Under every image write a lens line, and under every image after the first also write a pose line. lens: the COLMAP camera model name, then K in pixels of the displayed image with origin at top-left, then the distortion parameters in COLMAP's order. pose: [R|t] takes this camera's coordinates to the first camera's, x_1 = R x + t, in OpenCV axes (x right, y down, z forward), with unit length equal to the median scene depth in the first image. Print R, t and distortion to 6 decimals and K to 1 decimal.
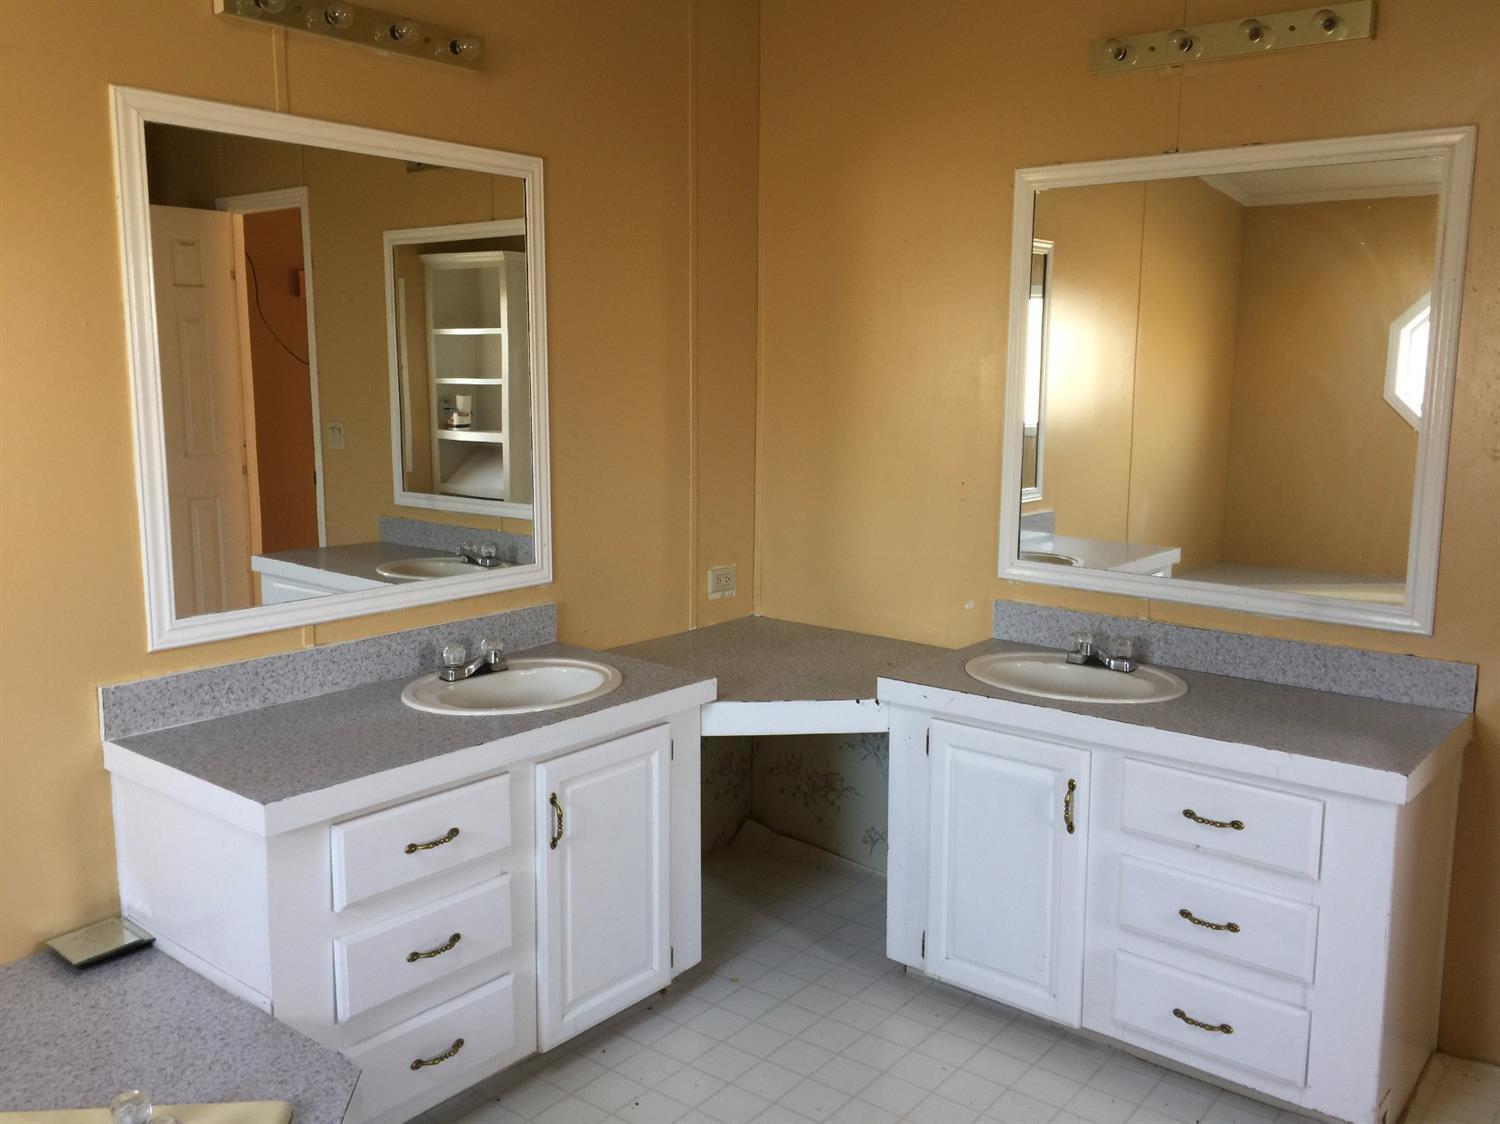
lens RADIAL K [[1272.0, 0, 751.8], [0, 1272.0, 568.4], [0, 0, 1]] dist [0.021642, 0.002569]
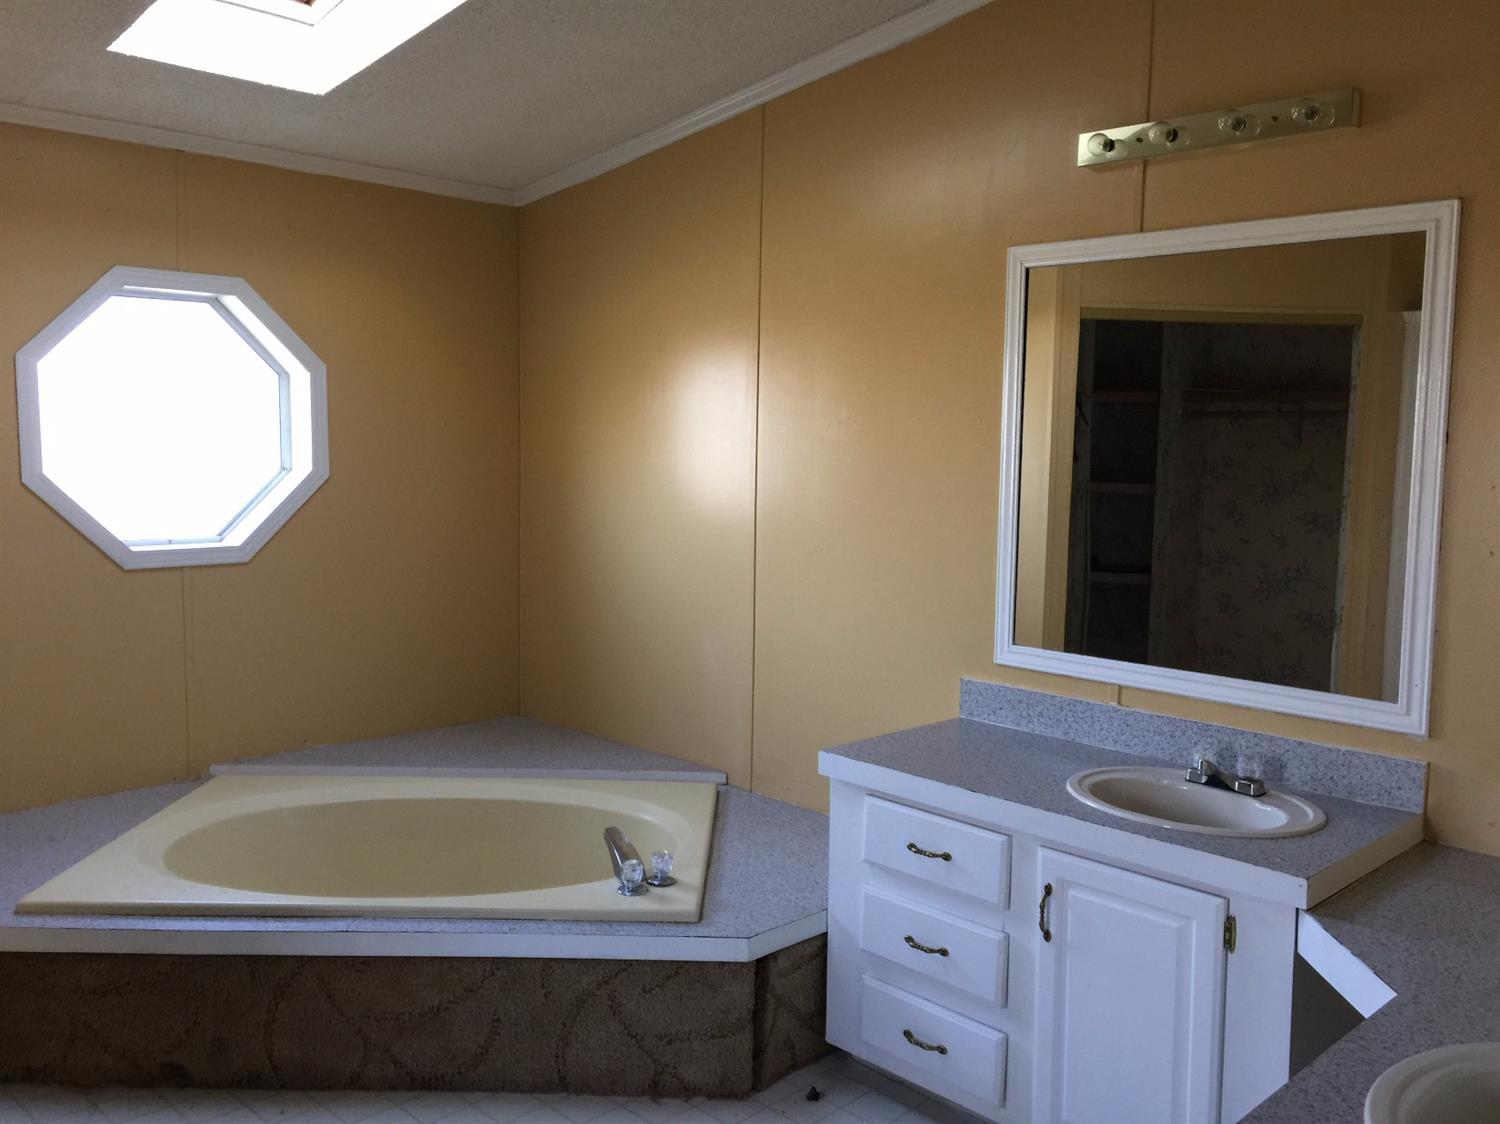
lens RADIAL K [[1272.0, 0, 752.6], [0, 1272.0, 553.3], [0, 0, 1]] dist [0.021642, 0.002569]
pose [[-0.121837, 0.083484, -0.989033, 0.802576], [-0.177826, 0.978498, 0.104501, -0.131162], [0.976491, 0.188608, -0.104371, 0.811109]]
